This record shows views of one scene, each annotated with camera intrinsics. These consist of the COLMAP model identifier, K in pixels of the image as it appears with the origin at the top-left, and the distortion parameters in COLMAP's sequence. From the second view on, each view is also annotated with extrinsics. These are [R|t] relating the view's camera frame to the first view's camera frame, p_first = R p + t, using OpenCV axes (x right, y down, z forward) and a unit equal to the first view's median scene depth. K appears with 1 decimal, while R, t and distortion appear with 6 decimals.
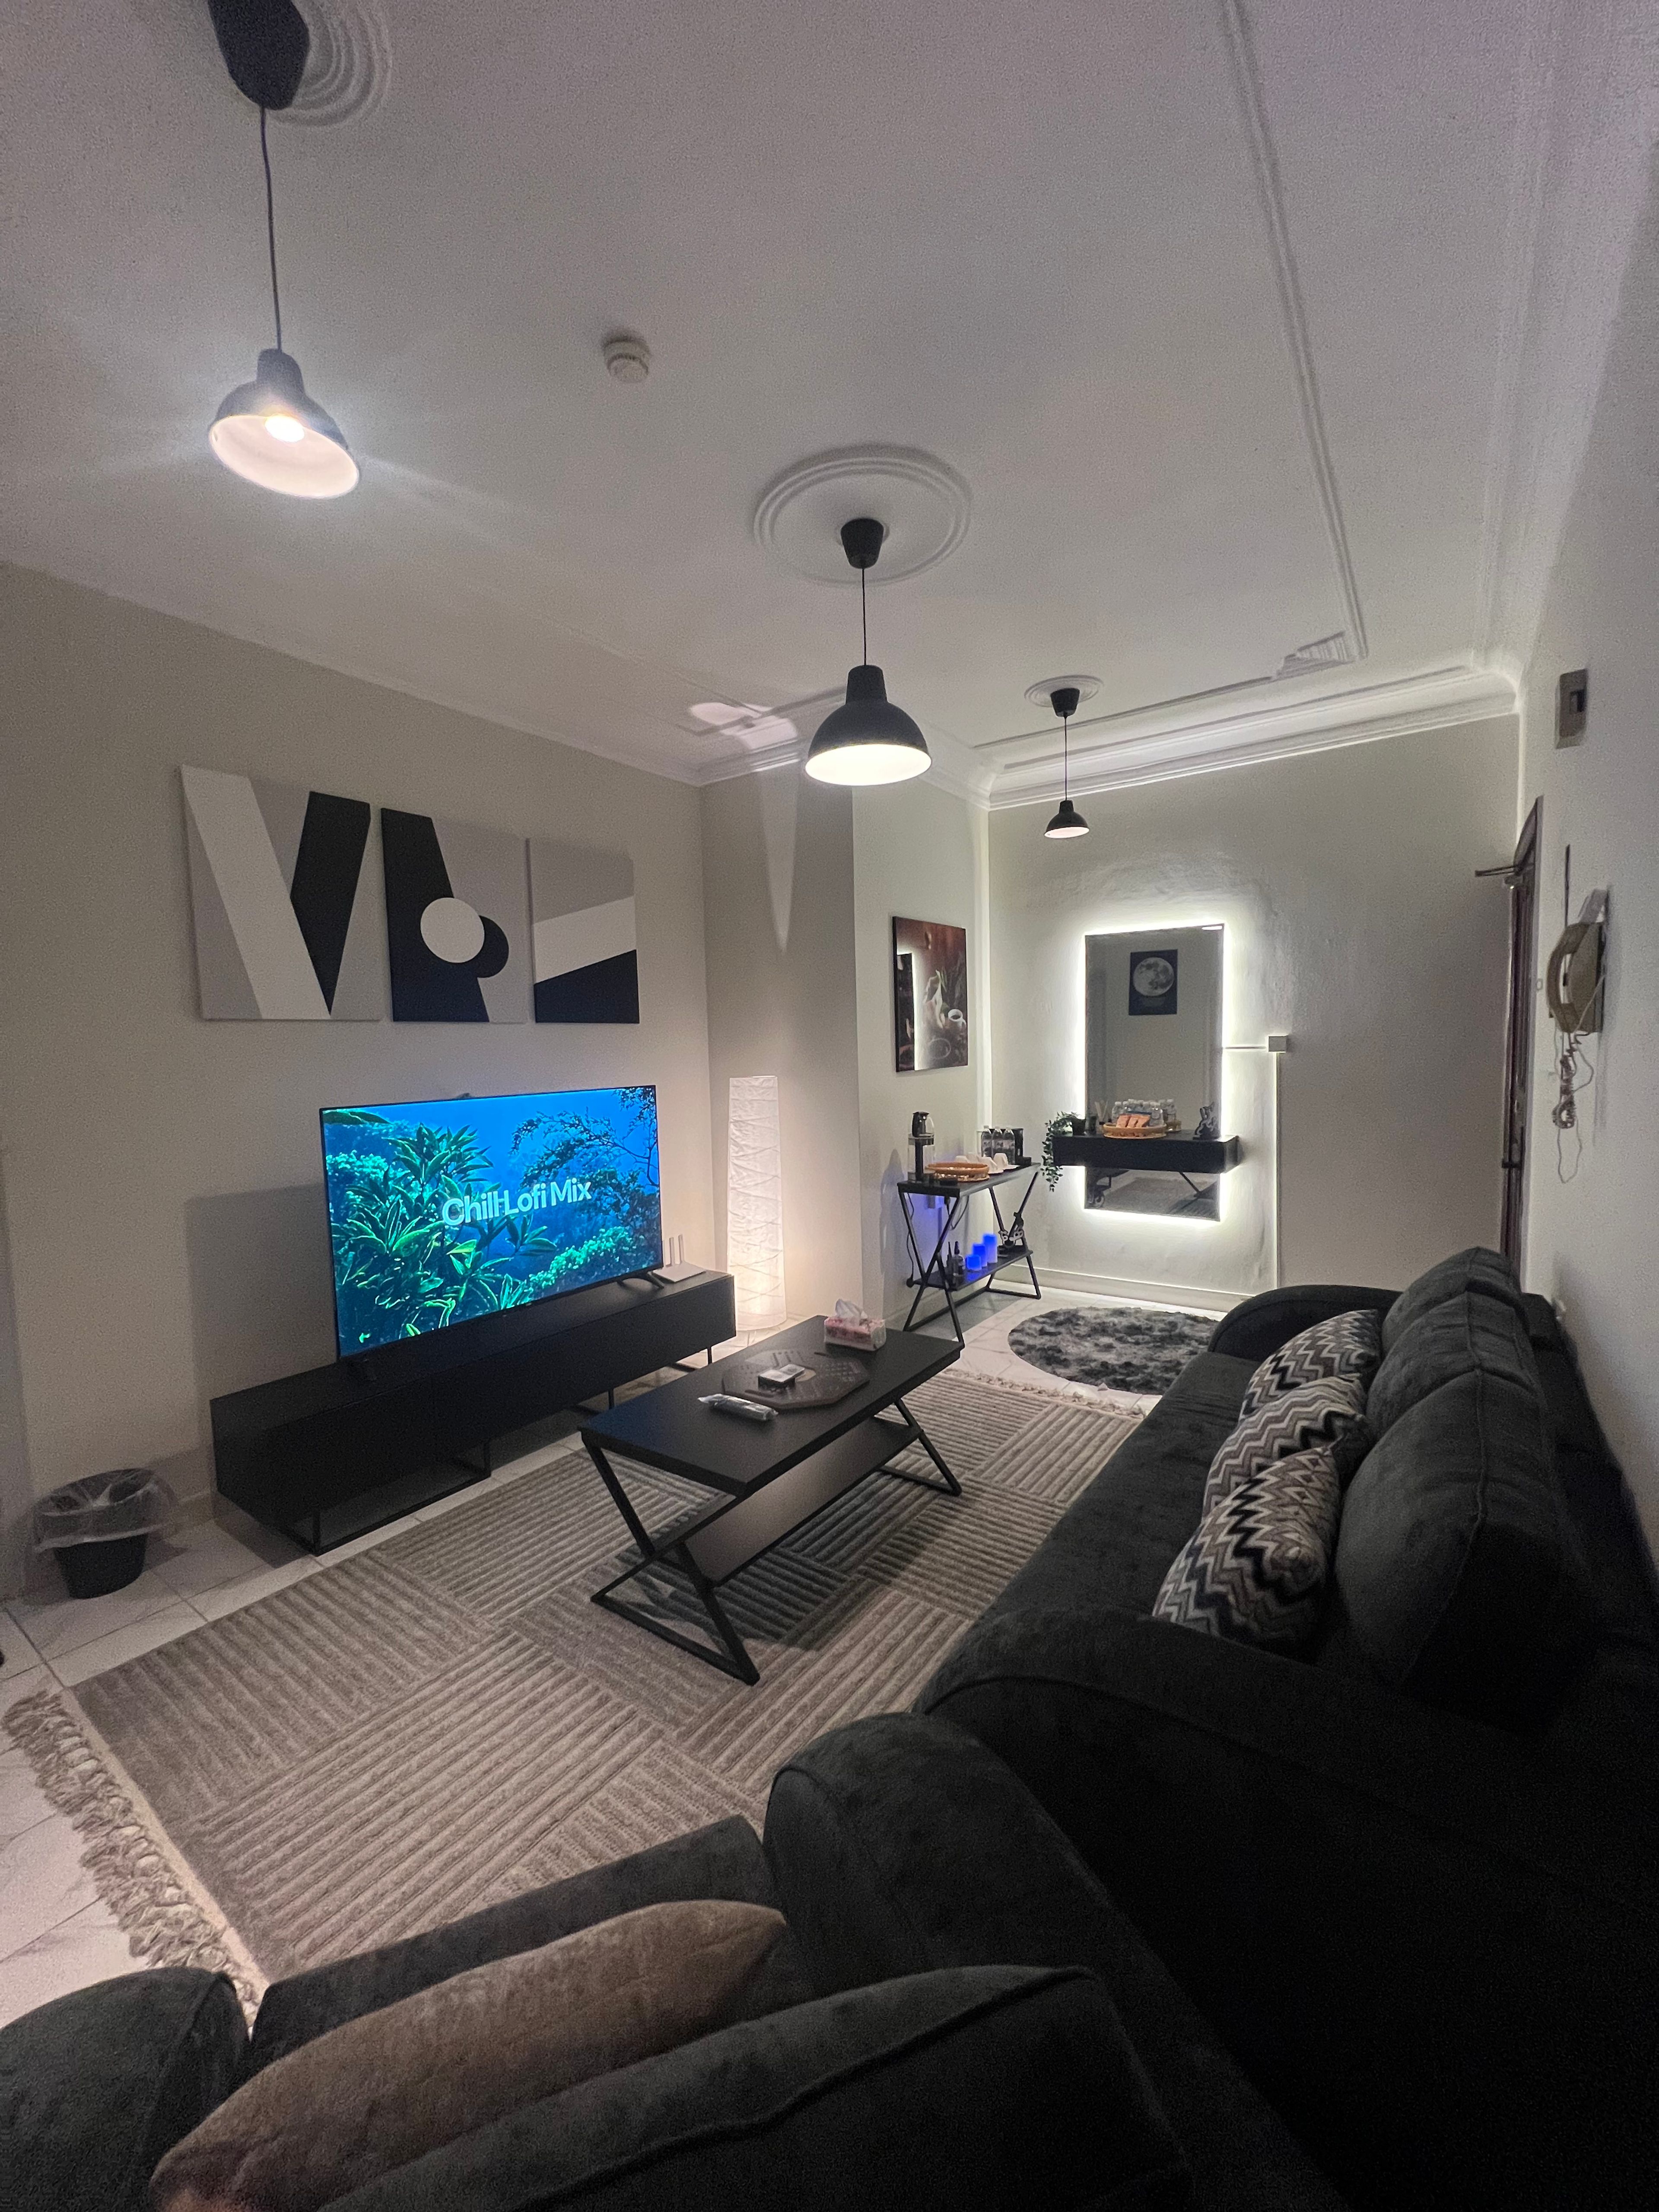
lens RADIAL K [[879.4, 0, 826.7], [0, 879.4, 1109.3], [0, 0, 1]] dist [-0.001408, -0.000013]
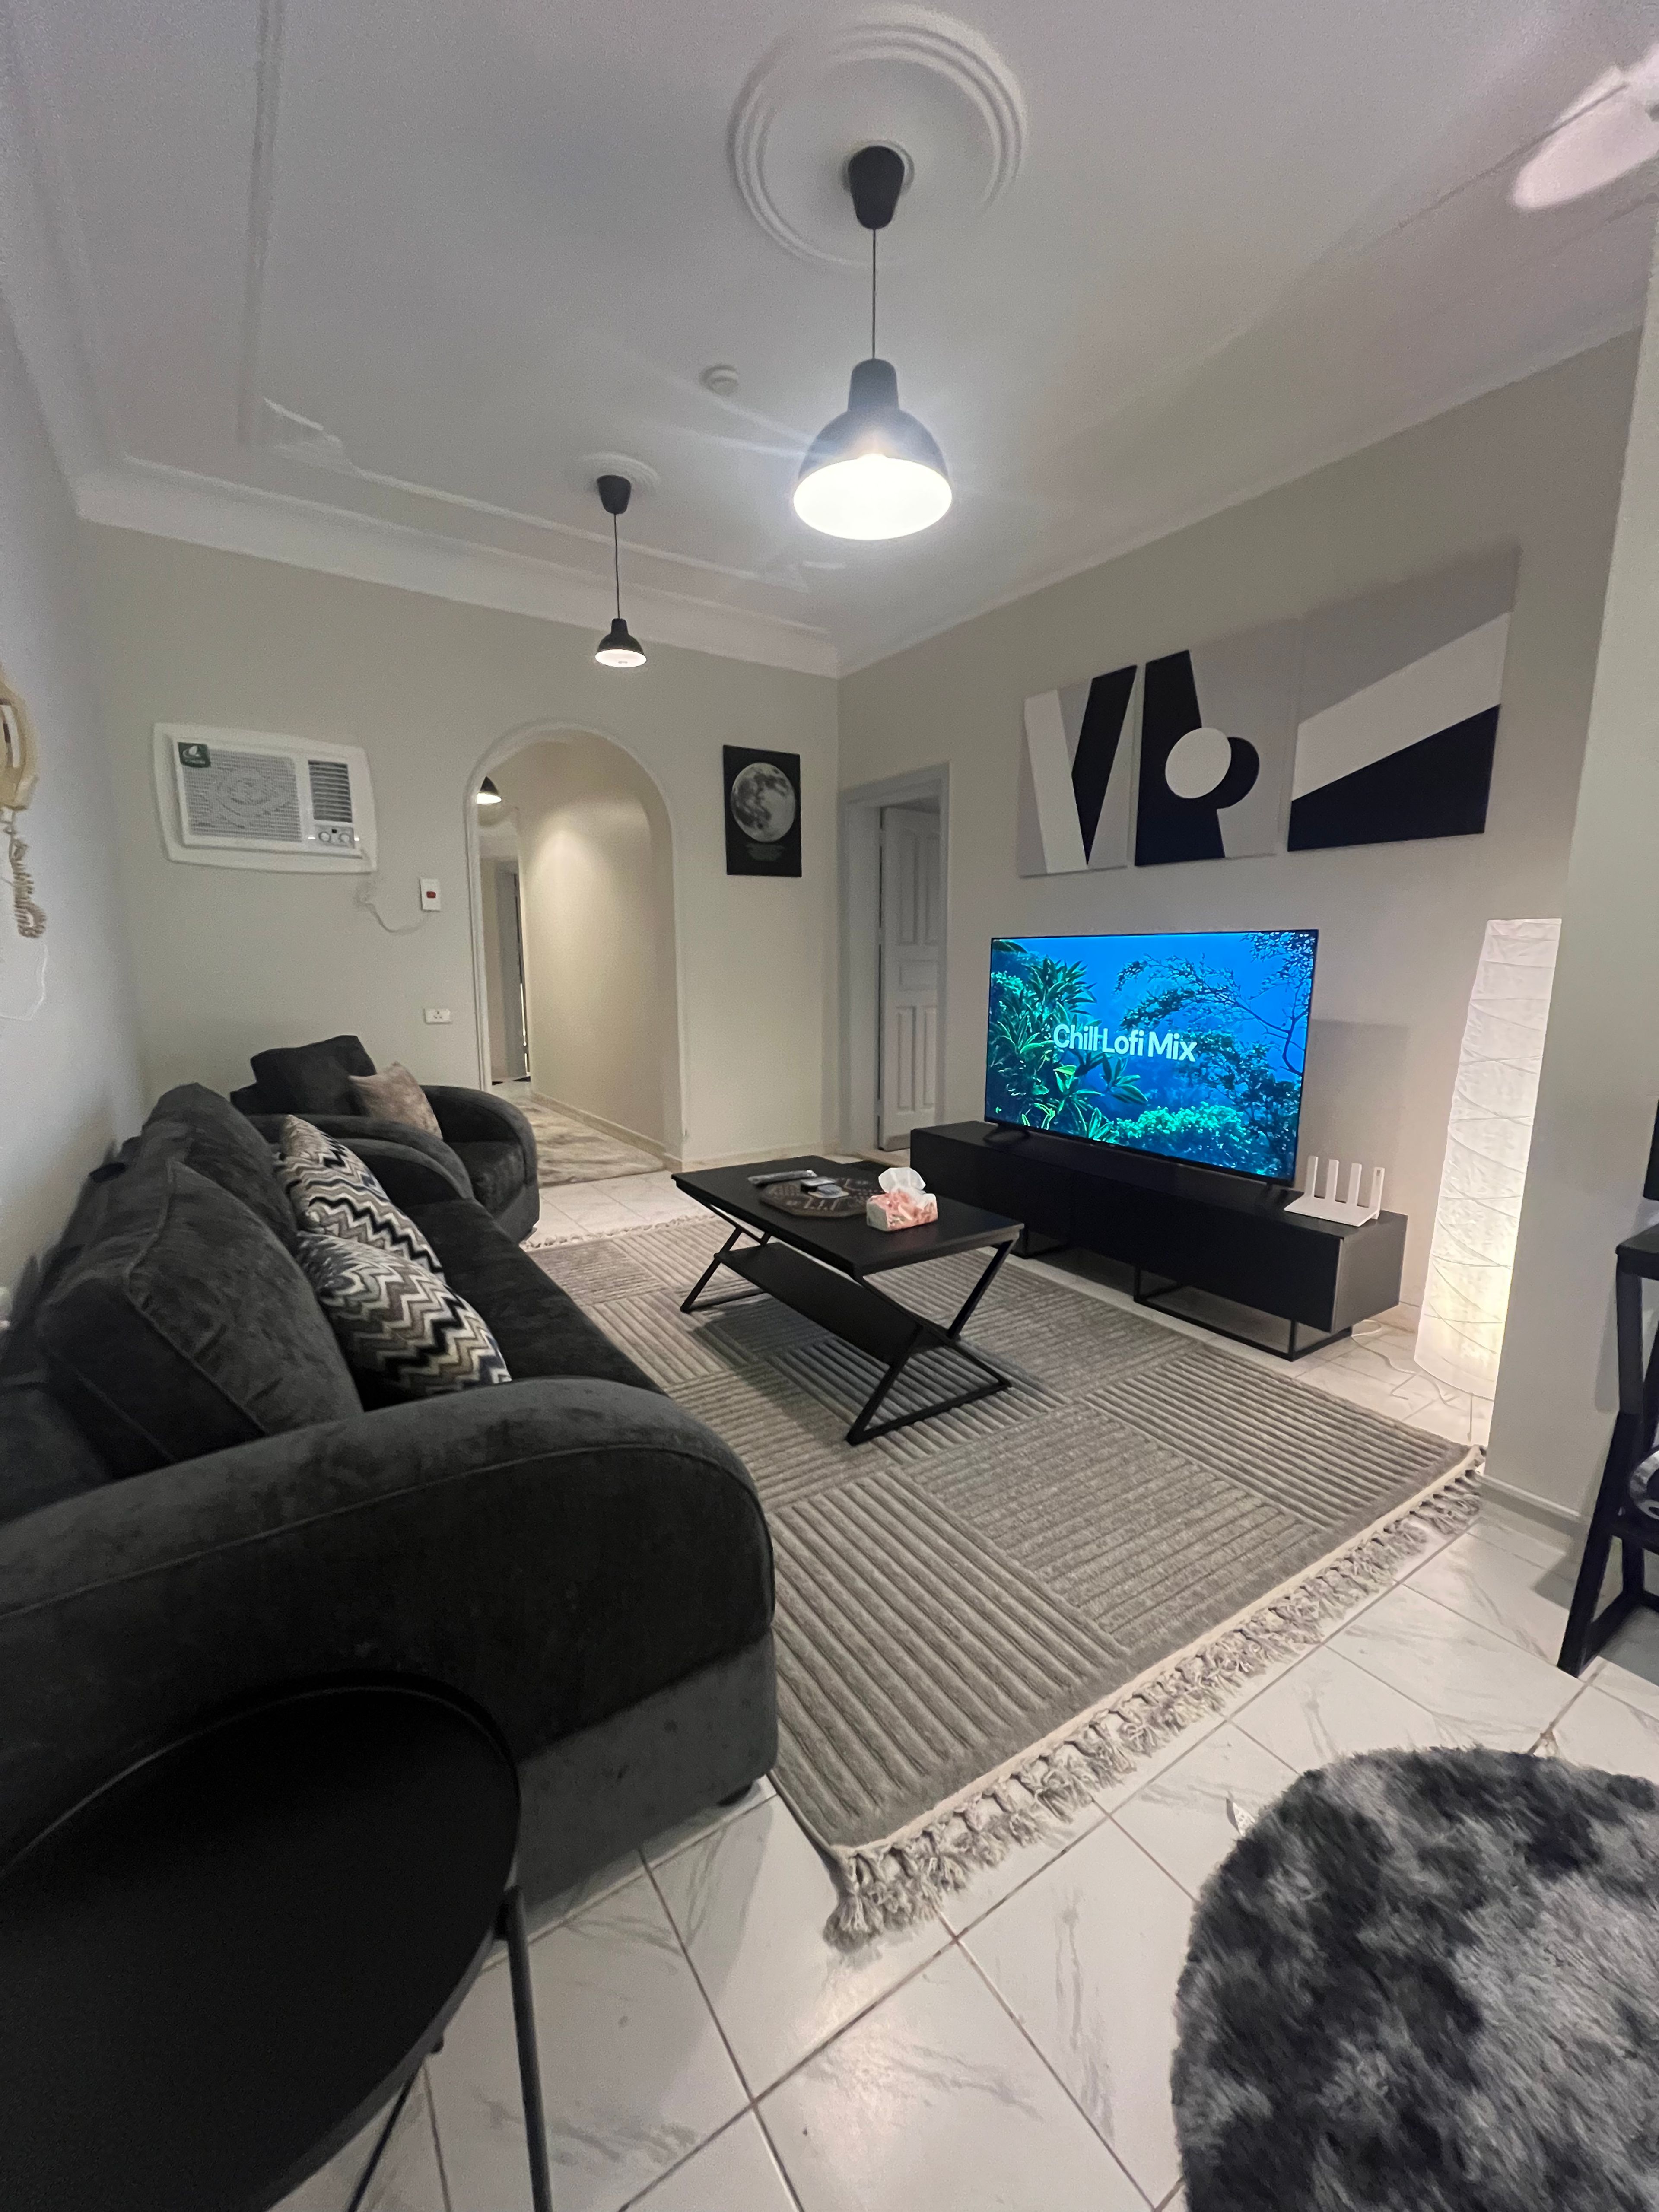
lens RADIAL K [[891.1, 0, 827.0], [0, 891.1, 1113.7], [0, 0, 1]] dist [-0.000051, 0.000080]
pose [[-0.355368, 0.186729, -0.915885, 0.718415], [-0.059130, 0.973390, 0.221396, -0.022250], [0.932854, 0.132833, -0.334871, 1.042466]]
